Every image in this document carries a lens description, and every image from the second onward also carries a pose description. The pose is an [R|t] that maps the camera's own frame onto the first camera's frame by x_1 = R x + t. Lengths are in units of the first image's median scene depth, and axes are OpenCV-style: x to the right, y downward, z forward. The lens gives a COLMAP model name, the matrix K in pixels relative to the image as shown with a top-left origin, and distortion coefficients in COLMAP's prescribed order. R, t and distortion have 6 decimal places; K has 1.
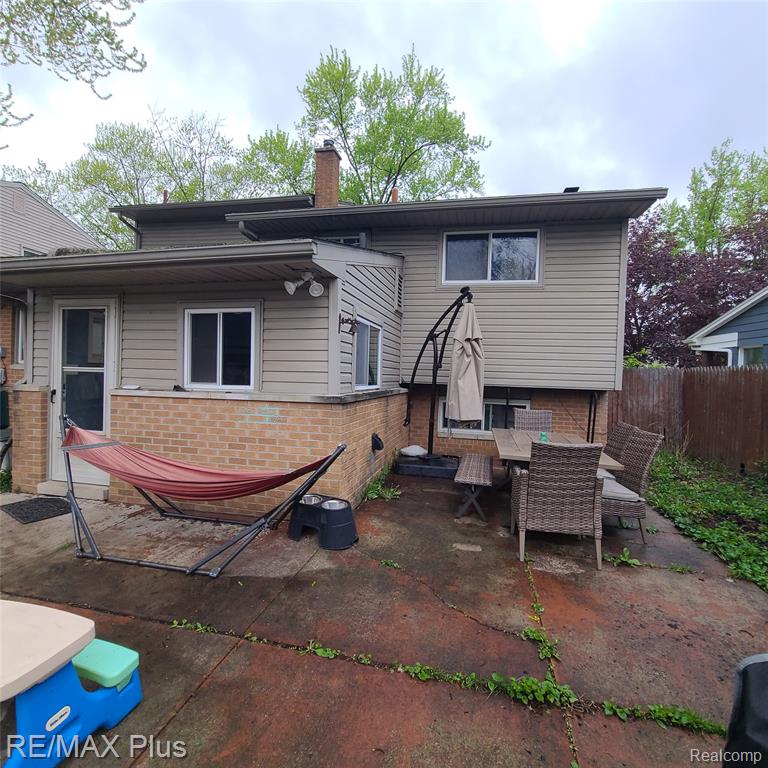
lens RADIAL K [[417.2, 0, 383.6], [0, 417.2, 383.0], [0, 0, 1]] dist [-0.002505, -0.000823]
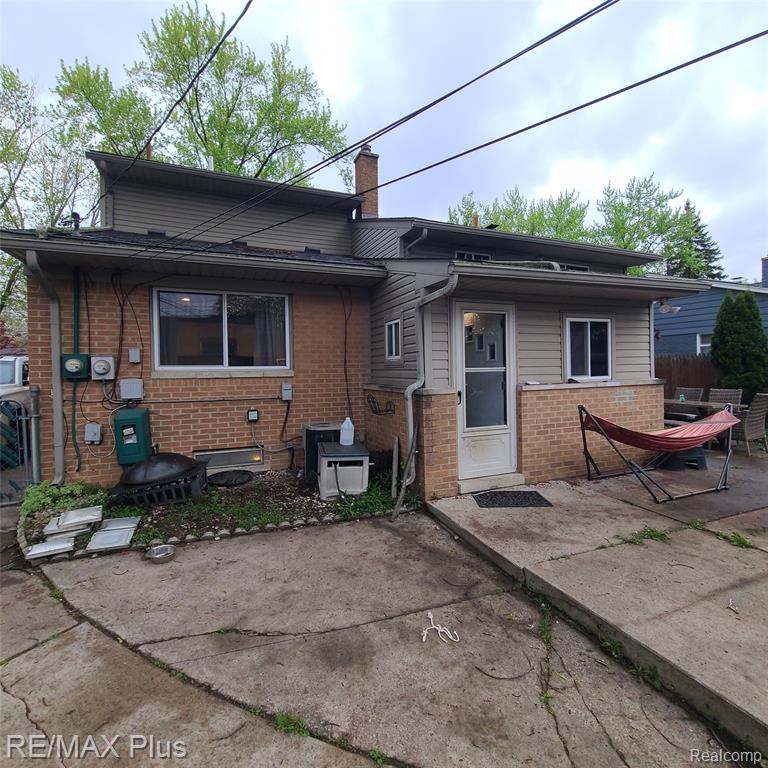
lens RADIAL K [[417.2, 0, 383.4], [0, 417.2, 385.2], [0, 0, 1]] dist [-0.002505, -0.000823]
pose [[0.815043, -0.060766, 0.576205, -1.639794], [0.050779, 0.998150, 0.033438, -0.044301], [-0.577171, 0.002006, 0.816621, 0.296343]]
